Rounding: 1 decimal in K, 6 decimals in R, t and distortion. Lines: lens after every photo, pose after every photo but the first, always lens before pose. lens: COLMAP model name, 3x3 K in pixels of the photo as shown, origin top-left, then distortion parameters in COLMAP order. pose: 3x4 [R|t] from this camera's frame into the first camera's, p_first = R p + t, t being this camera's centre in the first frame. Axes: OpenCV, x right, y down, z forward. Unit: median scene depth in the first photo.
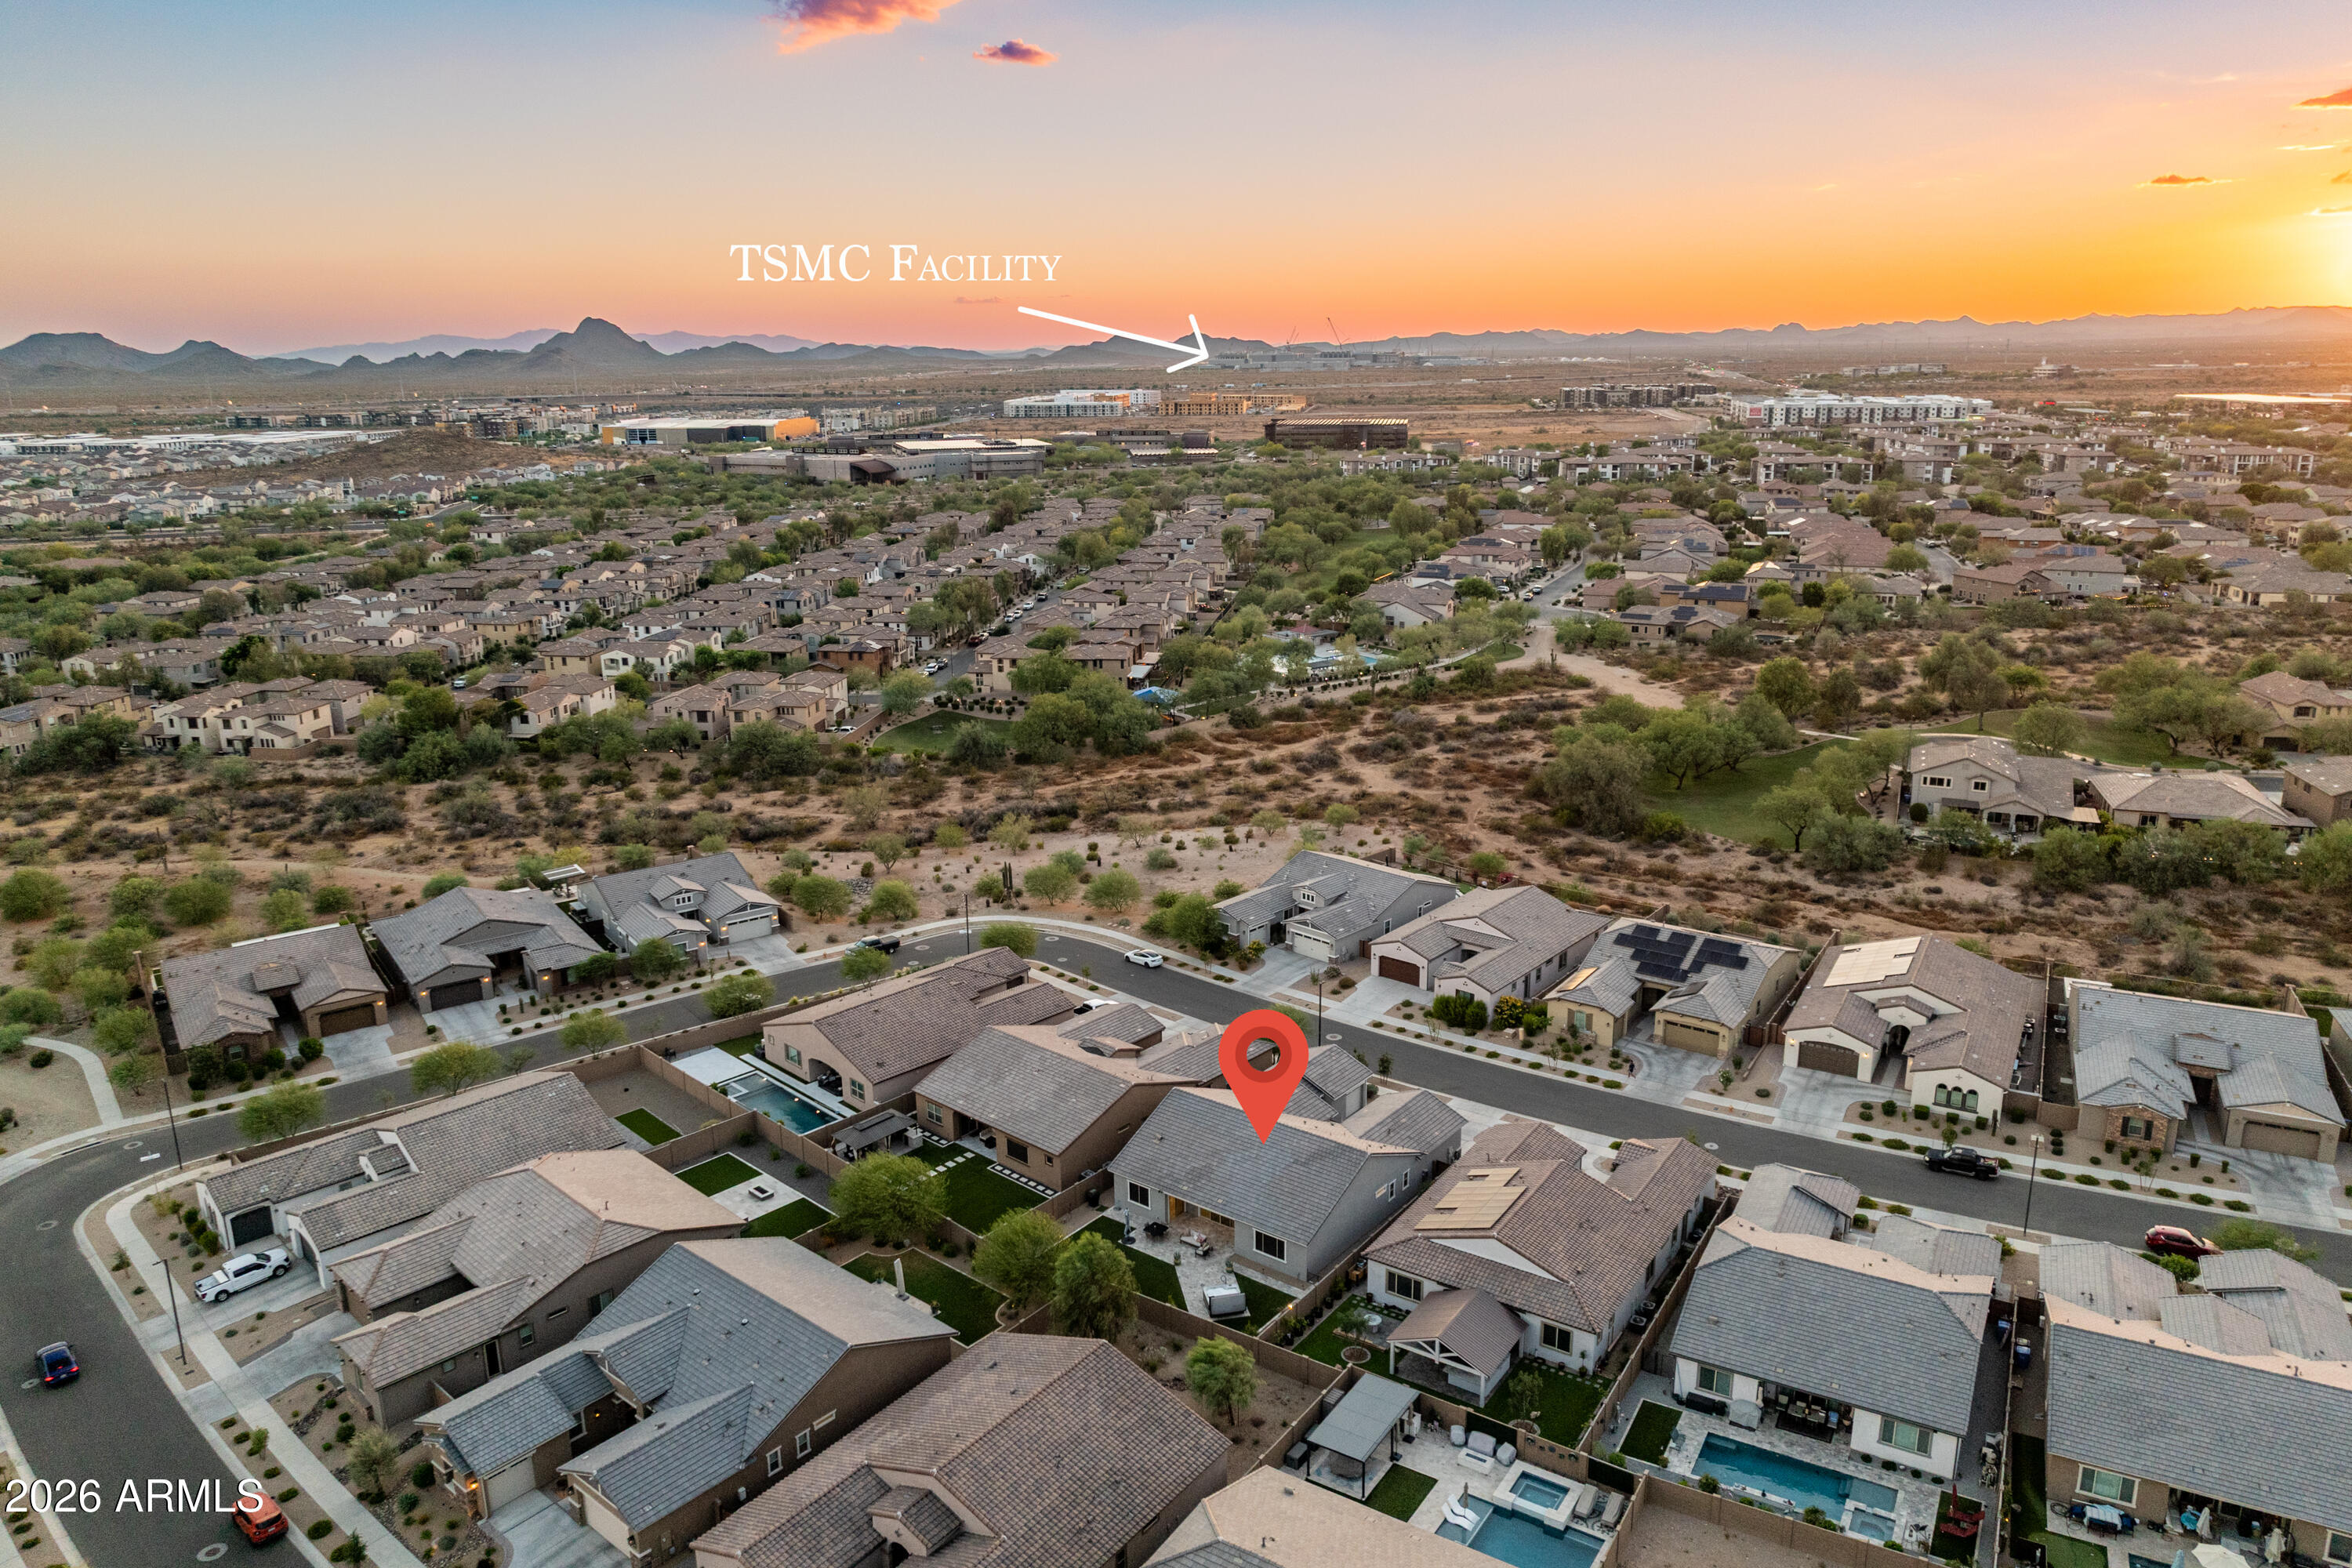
lens RADIAL K [[1643.6, 0, 1175.7], [0, 1643.6, 770.5], [0, 0, 1]] dist [-0.002934, -0.000190]
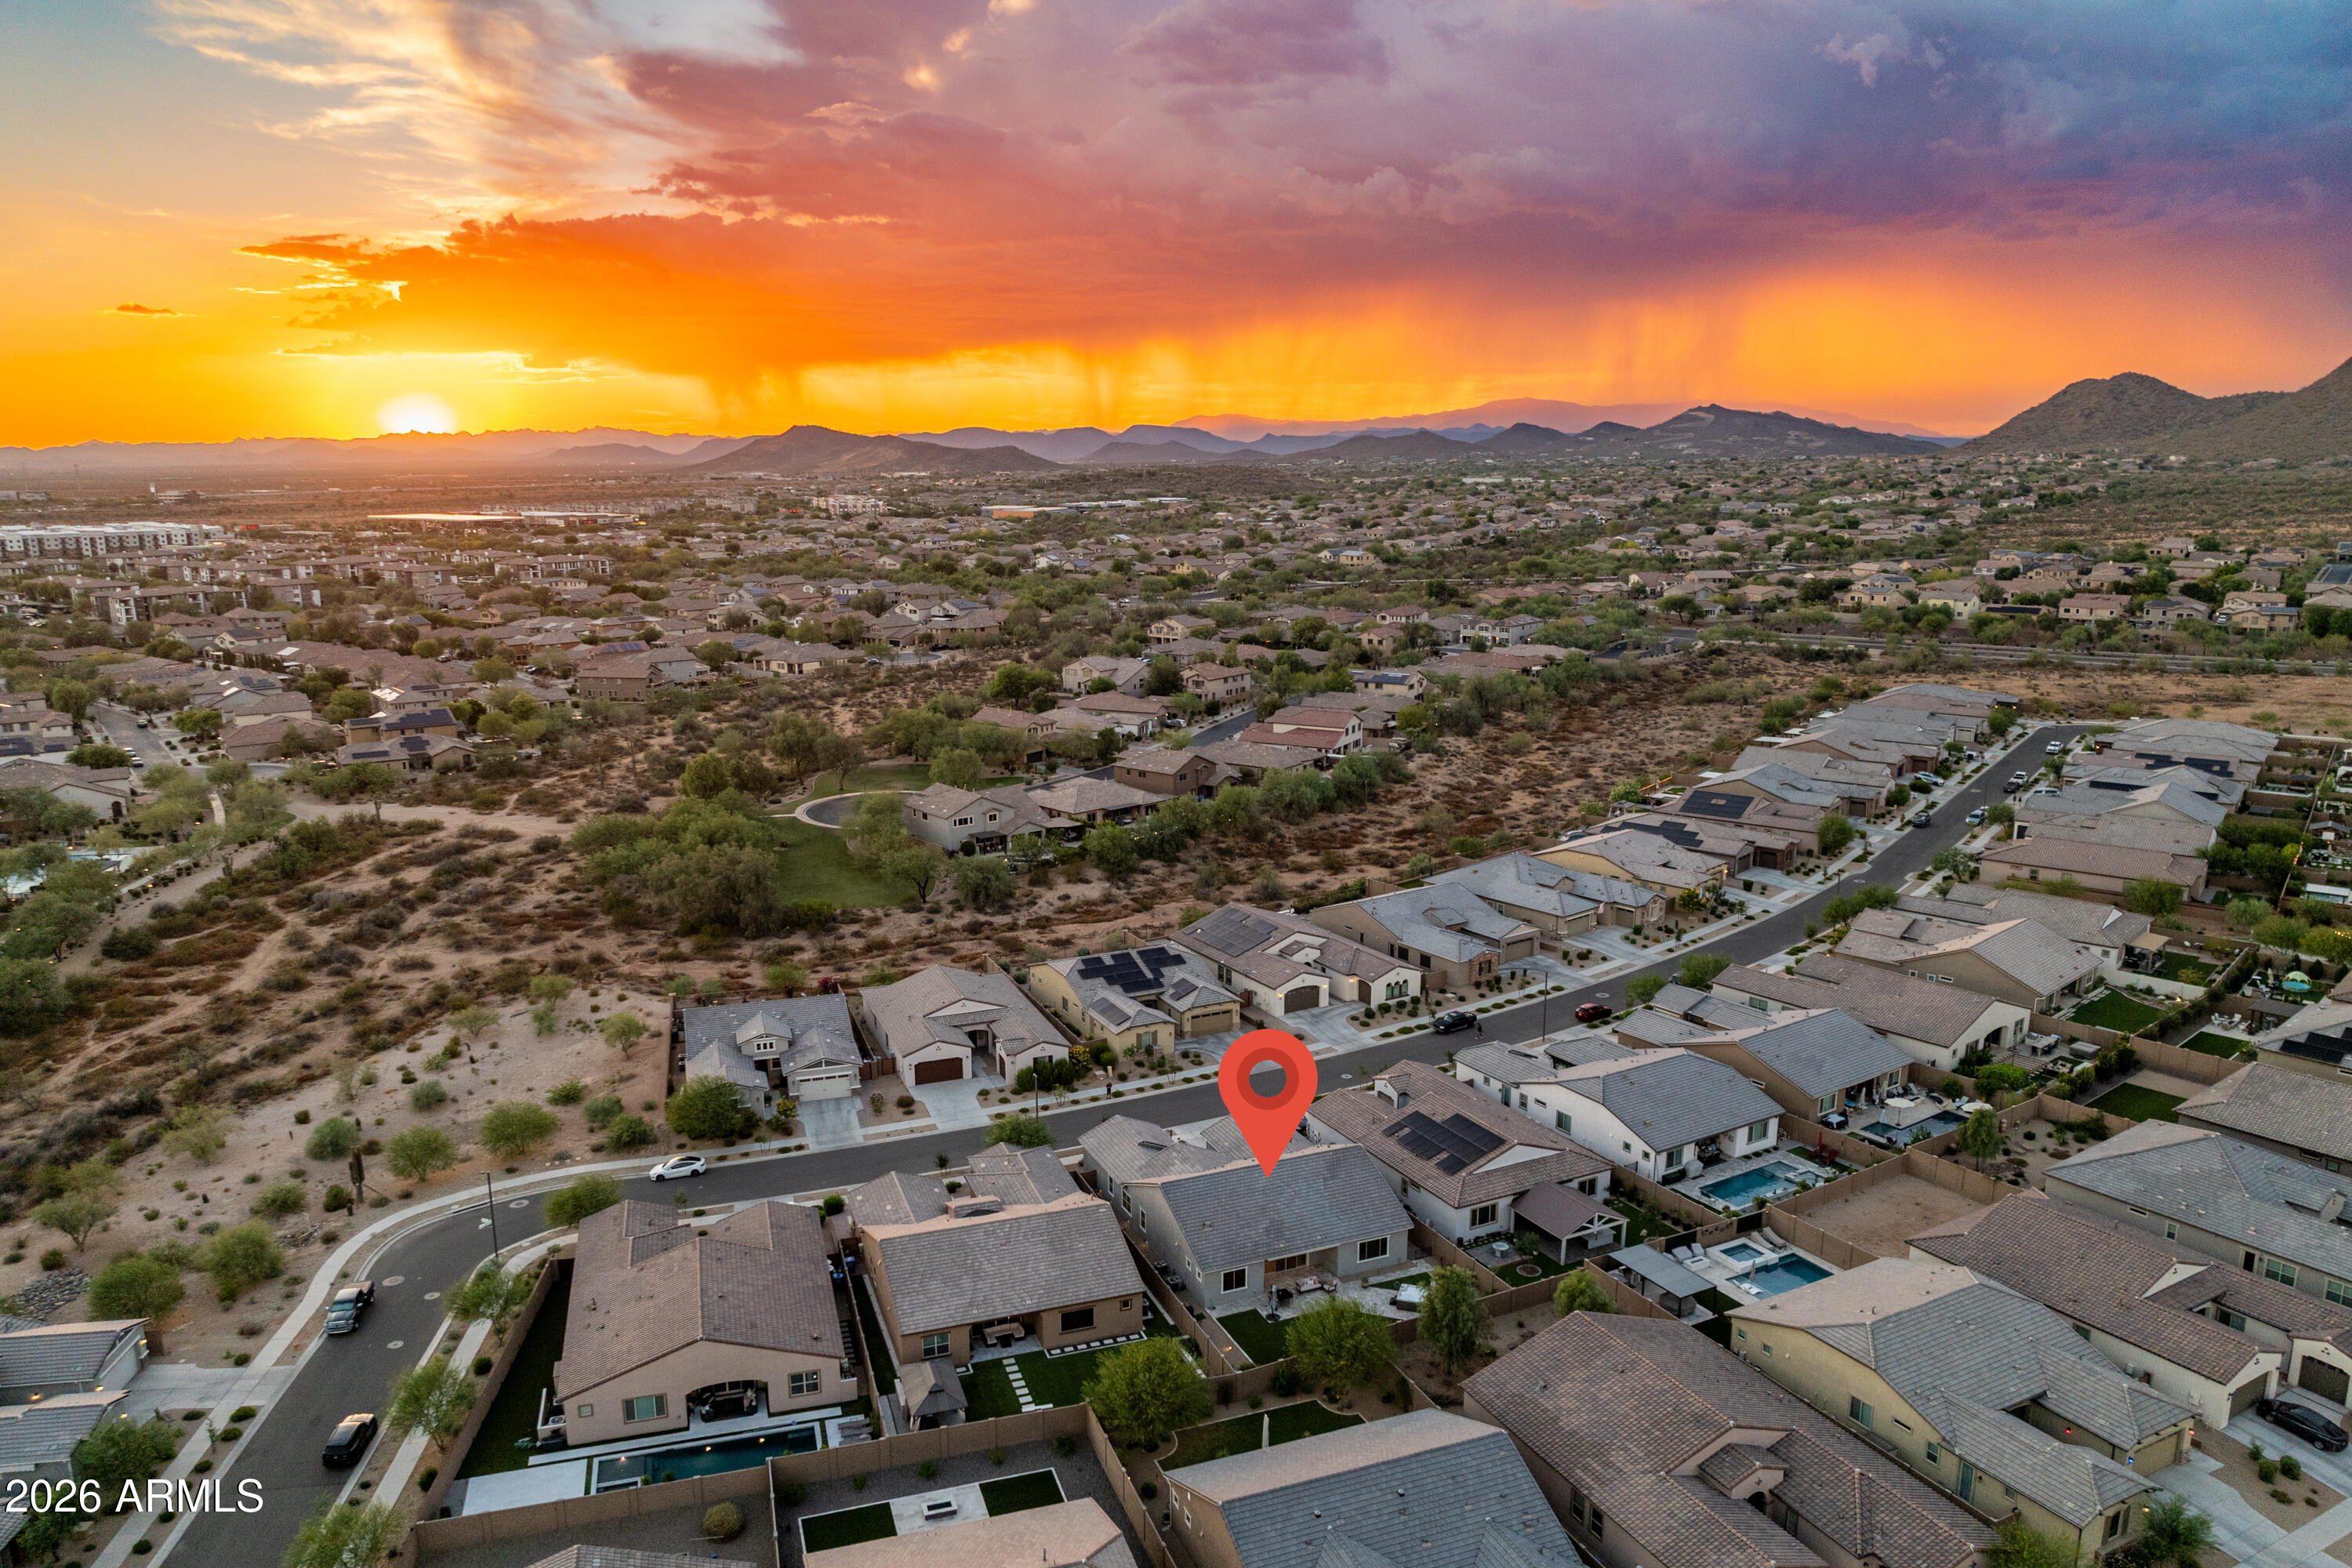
lens RADIAL K [[1643.6, 0, 1189.0], [0, 1643.6, 796.8], [0, 0, 1]] dist [-0.002934, -0.000190]
pose [[0.471694, -0.170326, 0.865156, -0.650180], [0.220747, 0.972732, 0.071151, -0.079705], [-0.853684, 0.157419, 0.496431, 0.370489]]
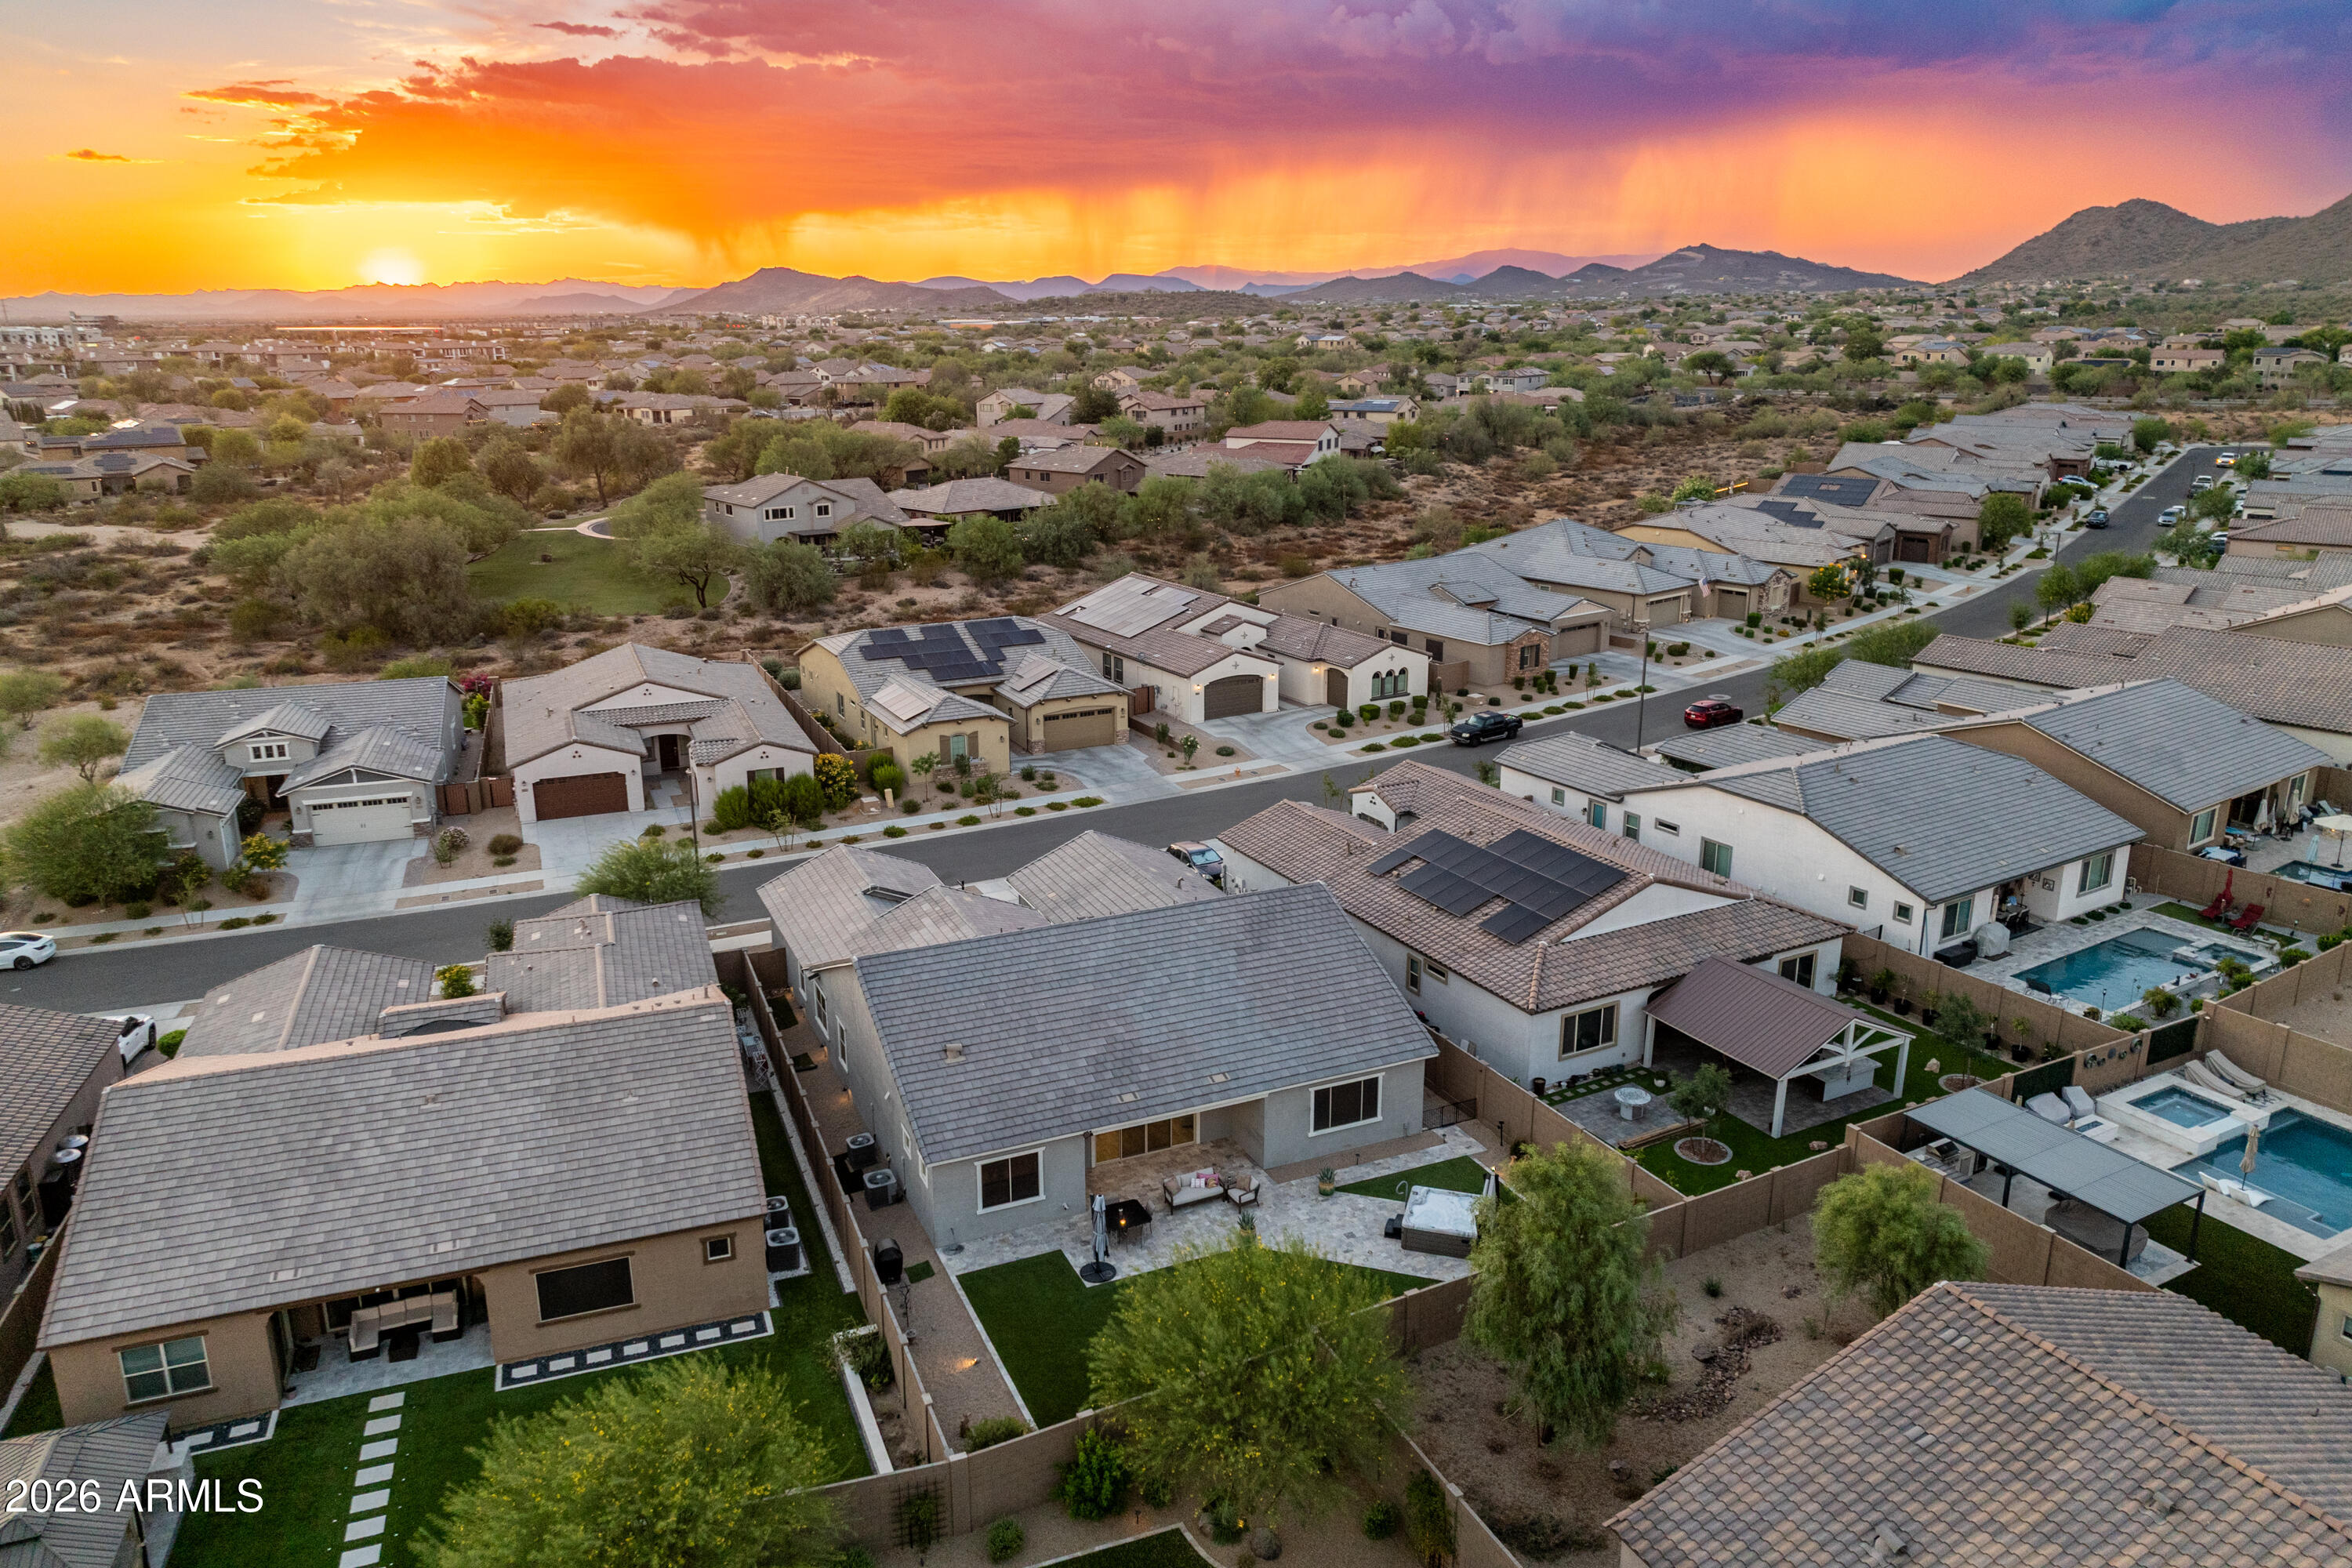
lens RADIAL K [[1643.6, 0, 1190.5], [0, 1643.6, 713.9], [0, 0, 1]] dist [-0.002934, -0.000190]
pose [[0.461248, -0.202622, 0.863825, -0.257004], [0.222731, 0.968843, 0.108326, 0.084139], [-0.858860, 0.142435, 0.492007, 0.568644]]
